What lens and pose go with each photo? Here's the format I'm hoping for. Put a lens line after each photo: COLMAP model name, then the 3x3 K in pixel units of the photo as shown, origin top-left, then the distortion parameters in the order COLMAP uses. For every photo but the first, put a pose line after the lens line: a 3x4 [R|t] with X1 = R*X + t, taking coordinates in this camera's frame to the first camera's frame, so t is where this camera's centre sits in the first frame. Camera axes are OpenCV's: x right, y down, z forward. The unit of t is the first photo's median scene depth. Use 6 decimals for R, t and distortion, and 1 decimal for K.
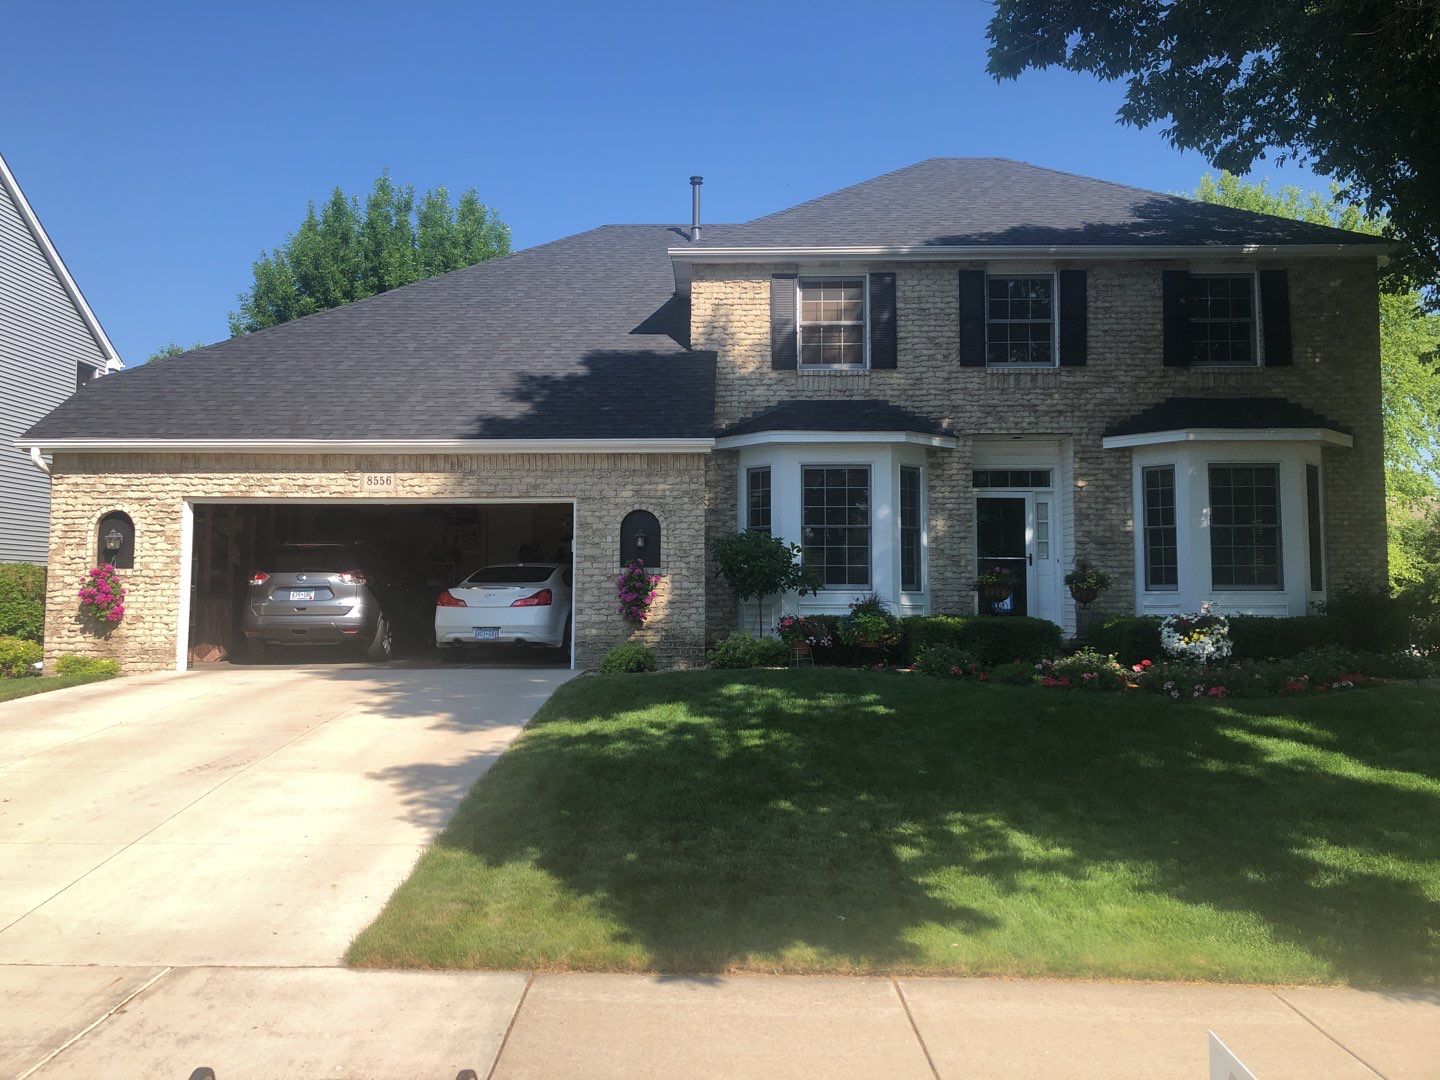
lens RADIAL K [[1113.2, 0, 720.0], [0, 1113.2, 540.0], [0, 0, 1]] dist [0.062943, -0.092071]
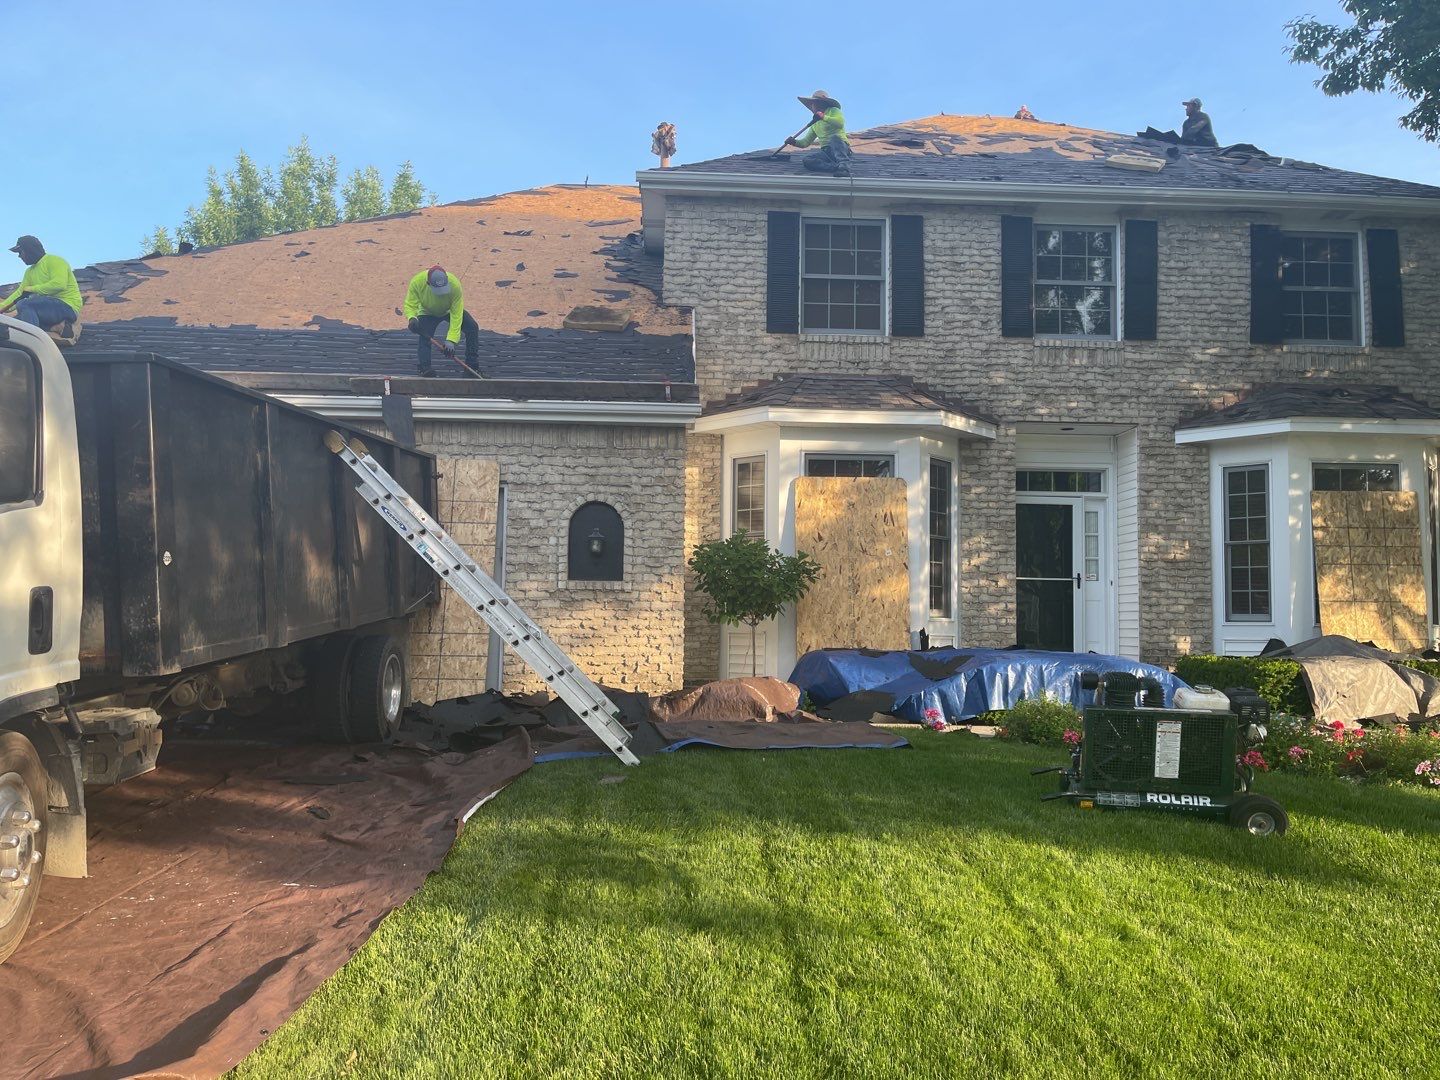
lens RADIAL K [[1027.2, 0, 722.7], [0, 1027.2, 568.1], [0, 0, 1]] dist [0.041526, -0.039220]
pose [[0.998218, 0.016569, 0.057333, -0.023166], [-0.016737, 0.999857, 0.002453, 0.011448], [-0.057284, -0.003409, 0.998352, 0.279790]]
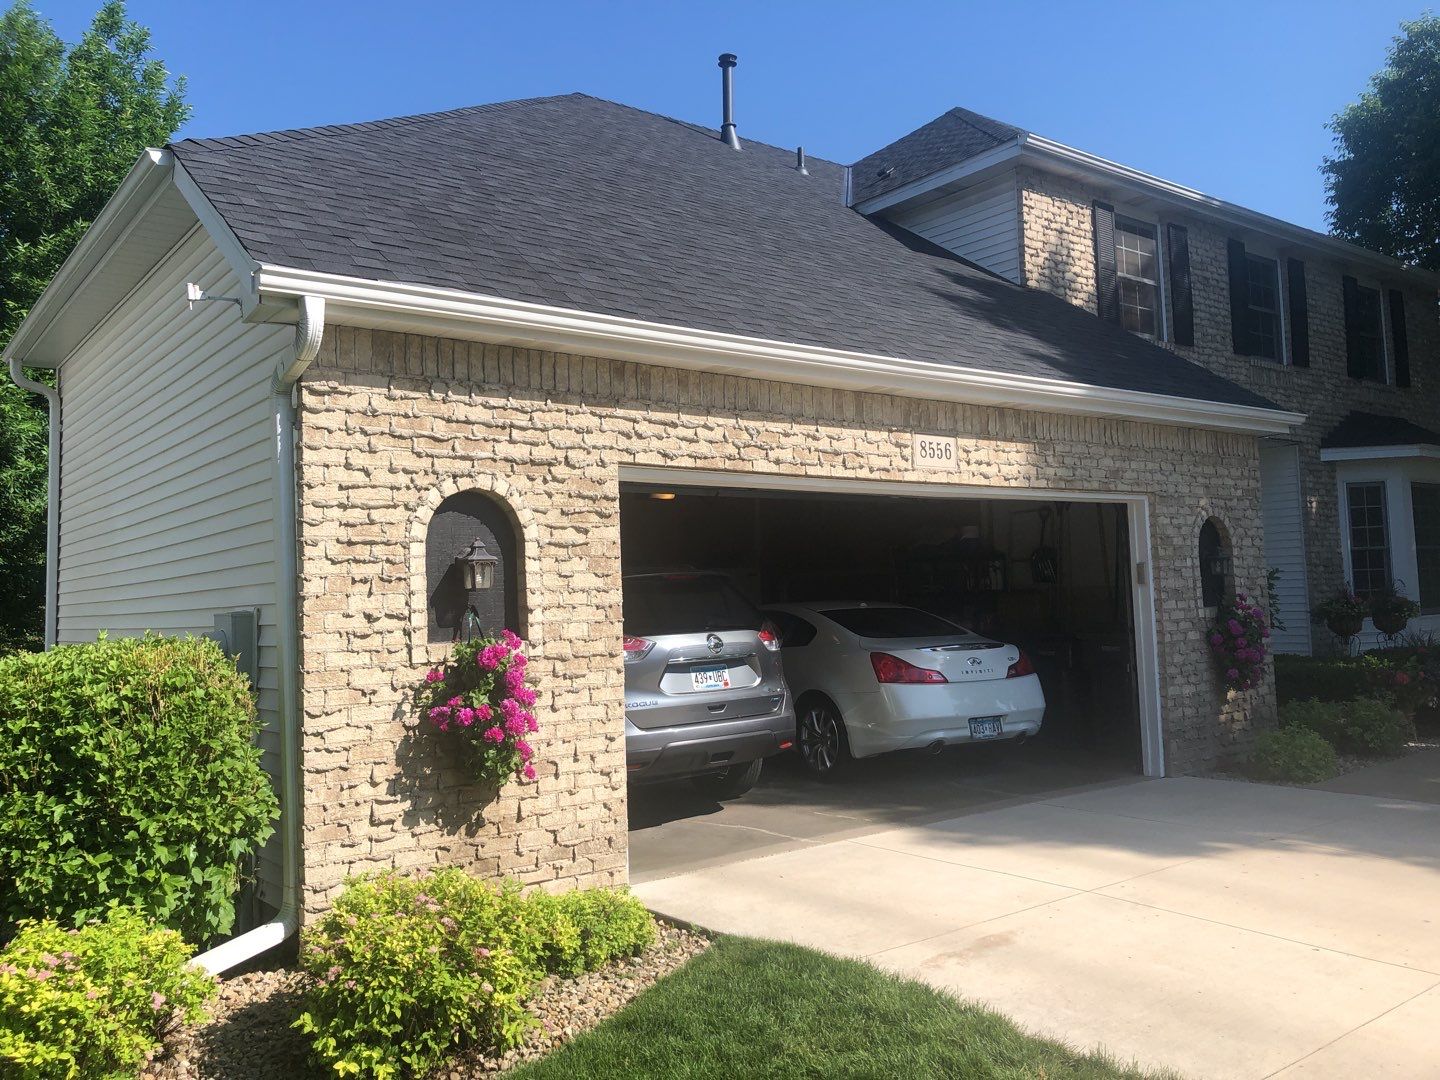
lens RADIAL K [[1163.5, 0, 723.4], [0, 1163.5, 518.4], [0, 0, 1]] dist [0.082989, -0.184569]
pose [[0.793973, 0.021647, 0.607567, -0.616076], [-0.001412, 0.999429, -0.033763, -0.002662], [-0.607951, 0.025949, 0.793551, 0.547050]]
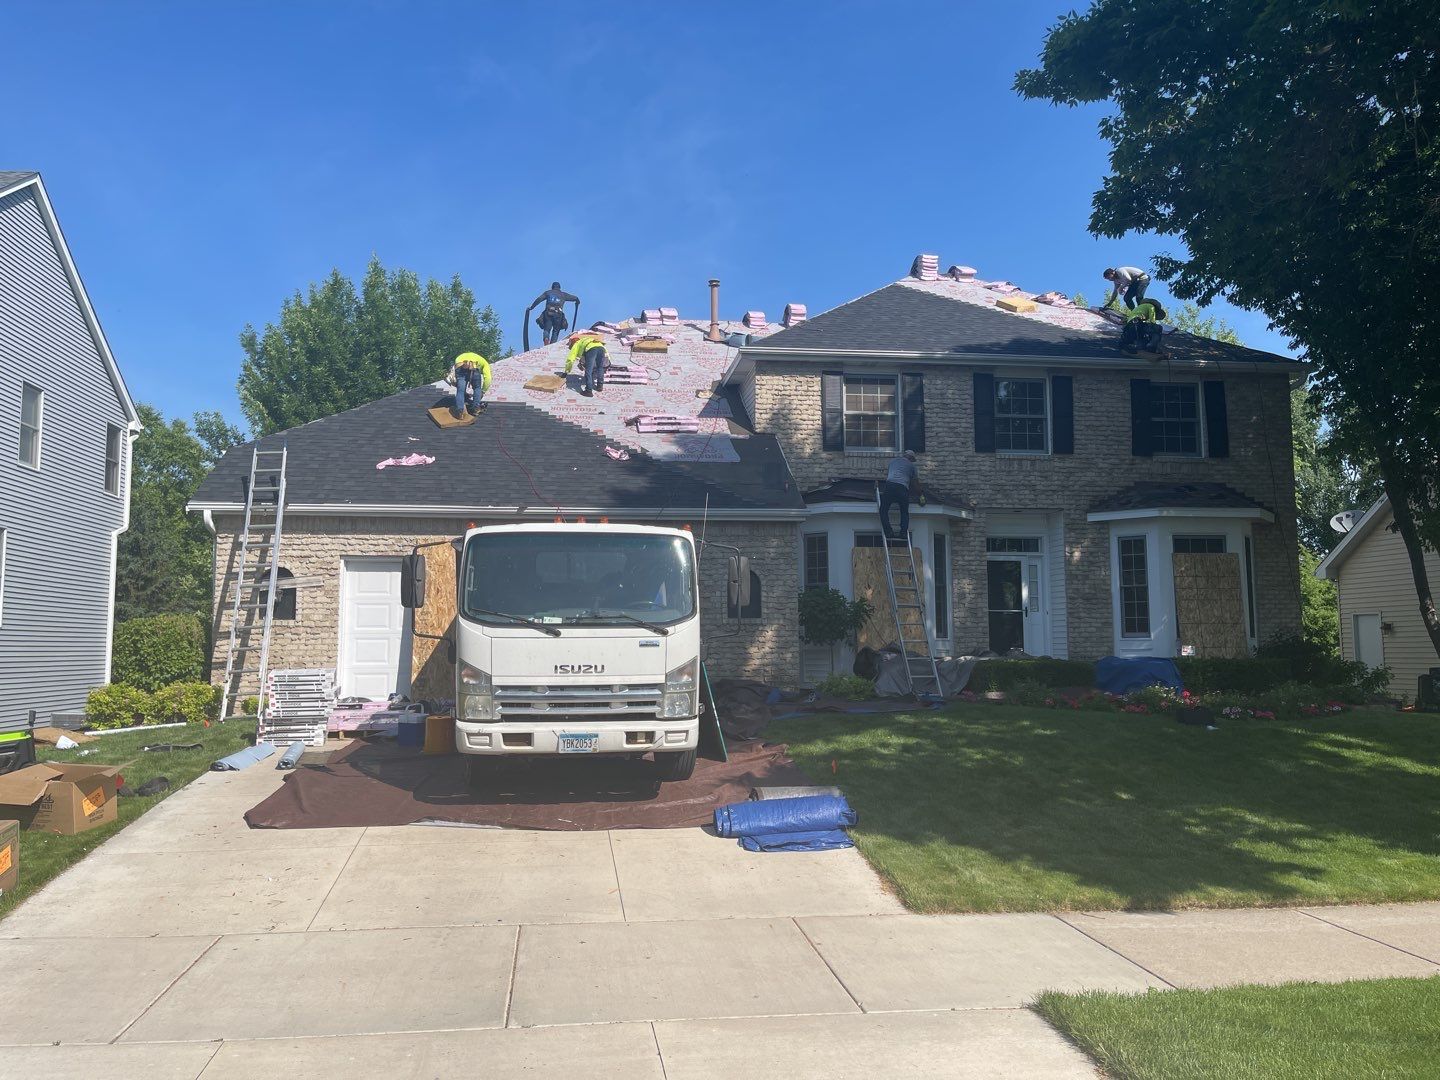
lens RADIAL K [[1027.2, 0, 722.7], [0, 1027.2, 568.1], [0, 0, 1]] dist [0.041526, -0.039220]
pose [[0.989840, 0.006511, 0.142039, -0.214606], [-0.002989, 0.999683, -0.024995, -0.001031], [-0.142157, 0.024317, 0.989545, -0.060717]]
